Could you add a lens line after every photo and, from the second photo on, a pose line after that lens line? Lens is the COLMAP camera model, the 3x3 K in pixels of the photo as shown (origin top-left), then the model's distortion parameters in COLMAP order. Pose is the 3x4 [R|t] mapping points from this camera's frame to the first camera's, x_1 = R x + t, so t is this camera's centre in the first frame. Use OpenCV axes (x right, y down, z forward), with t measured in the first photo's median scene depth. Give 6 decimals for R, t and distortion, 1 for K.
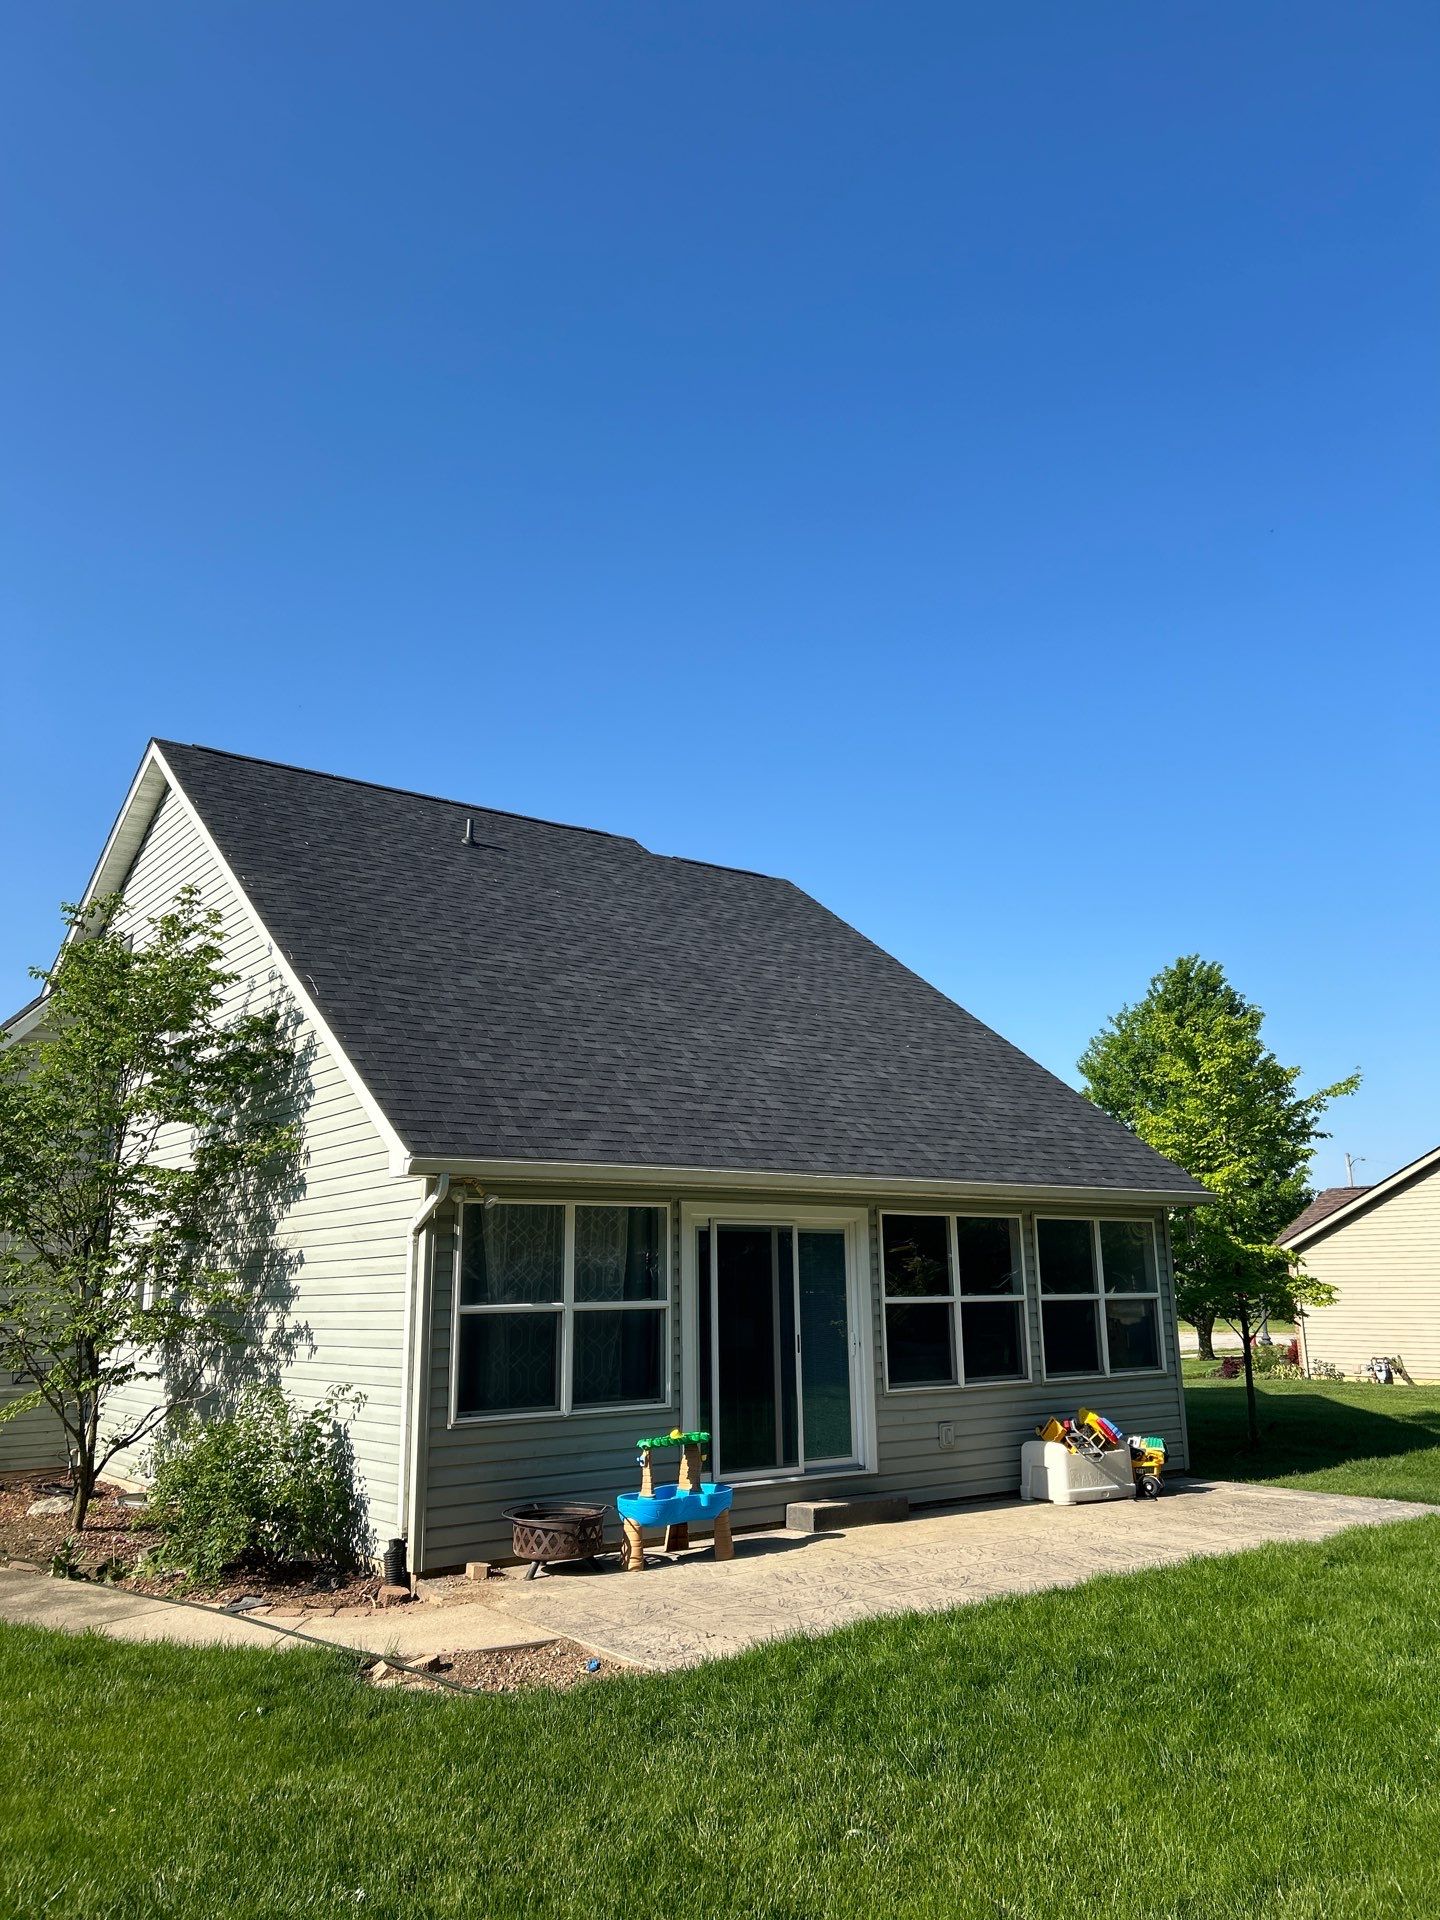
lens RADIAL K [[1444.8, 0, 728.8], [0, 1444.8, 967.0], [0, 0, 1]] dist [0.061407, -0.077126]
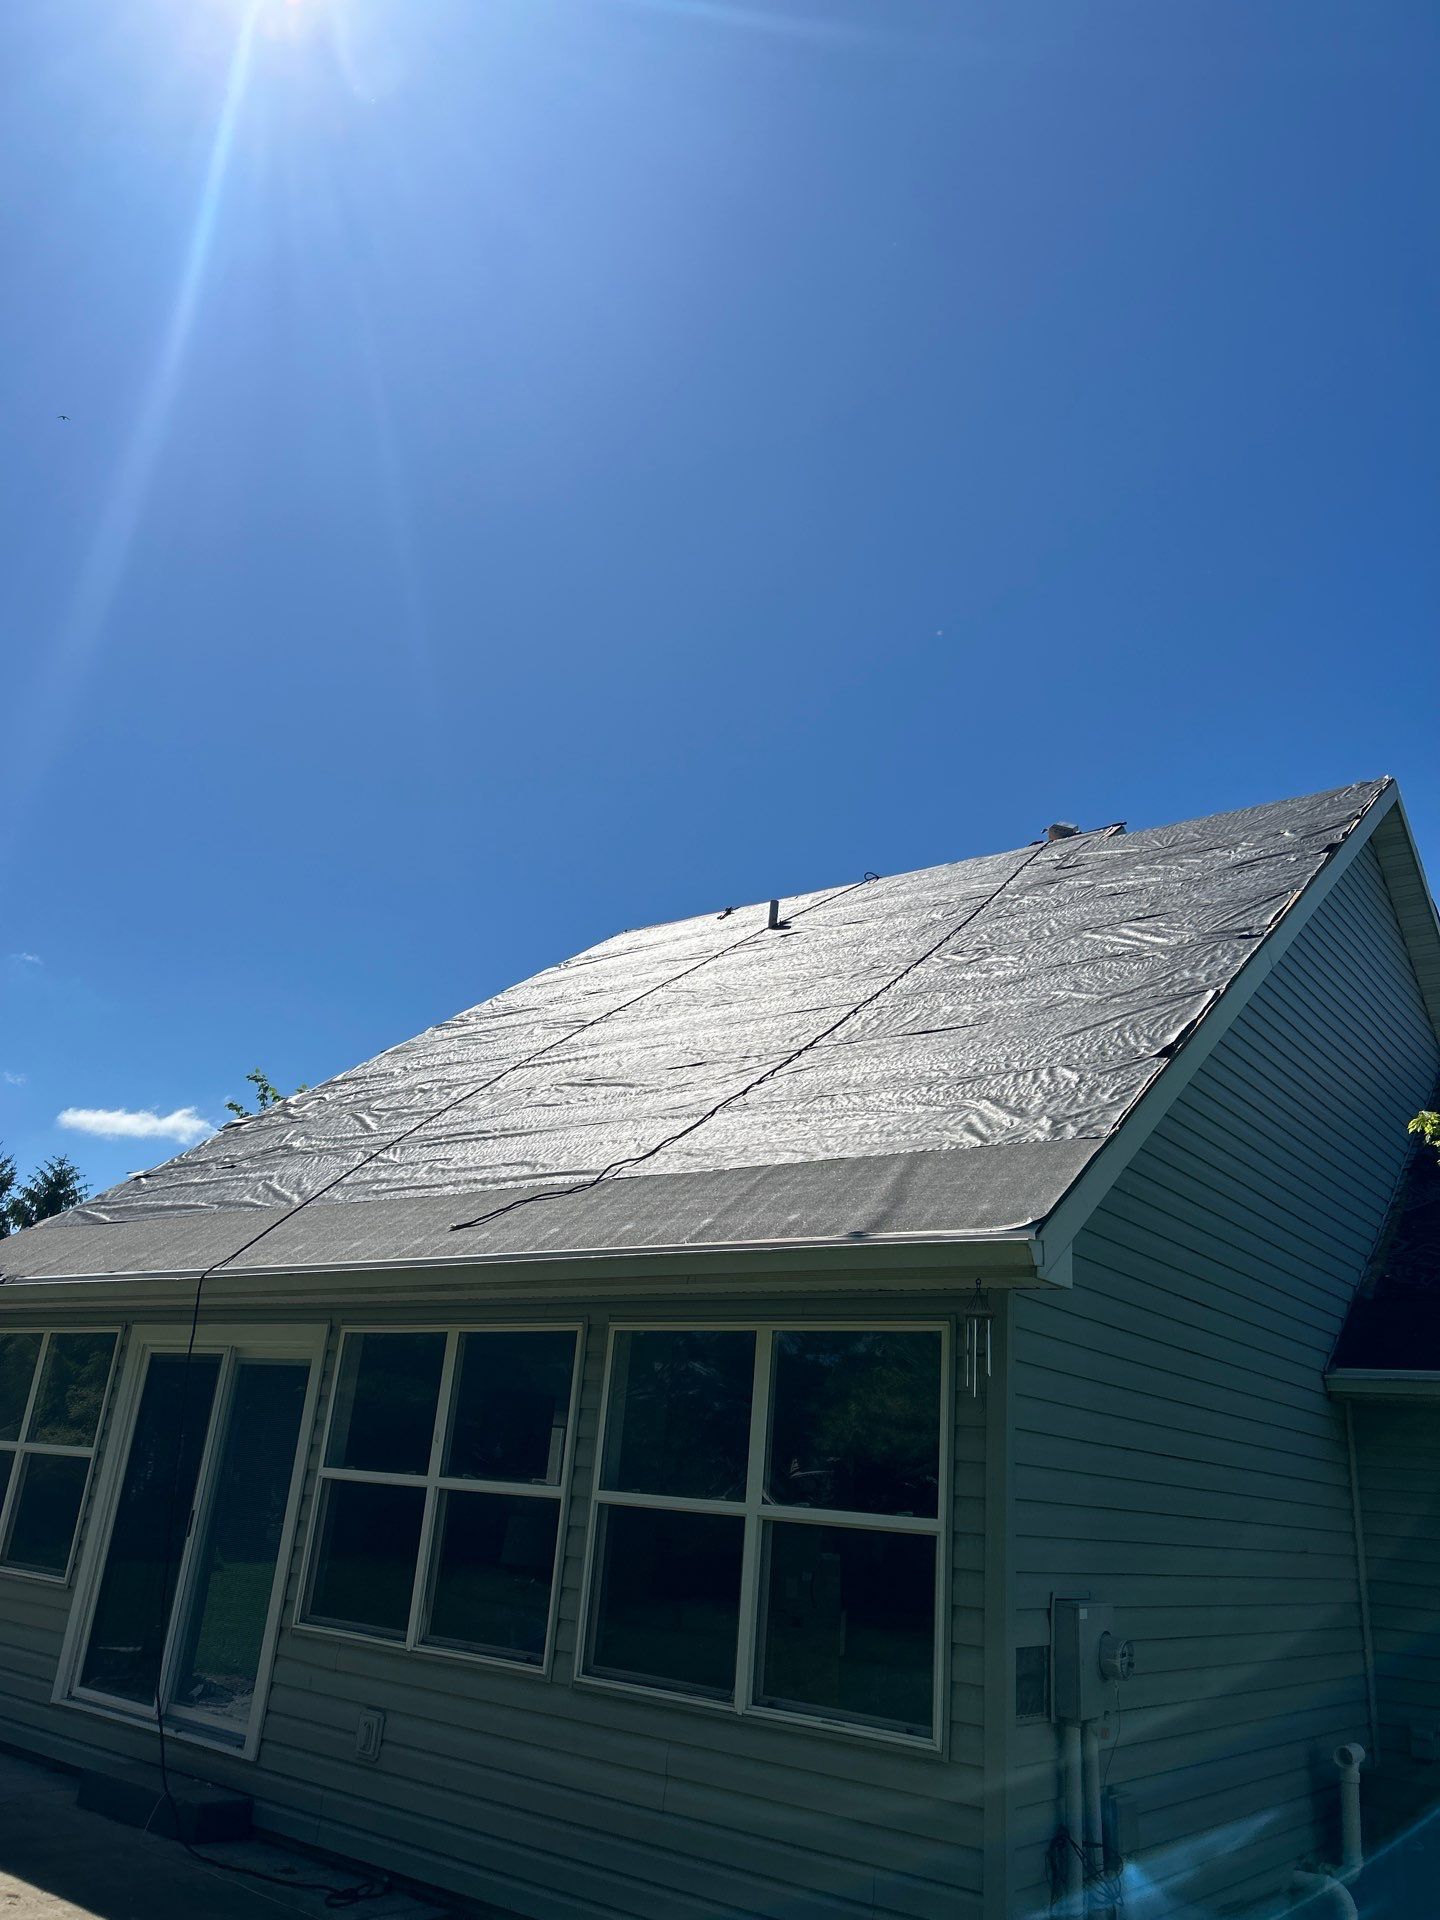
lens RADIAL K [[1444.8, 0, 721.3], [0, 1444.8, 956.9], [0, 0, 1]] dist [0.061407, -0.077126]
pose [[0.282783, -0.297739, -0.911803, 0.792531], [0.130242, 0.953718, -0.271033, 0.209138], [0.950300, -0.042111, 0.308474, 0.972425]]
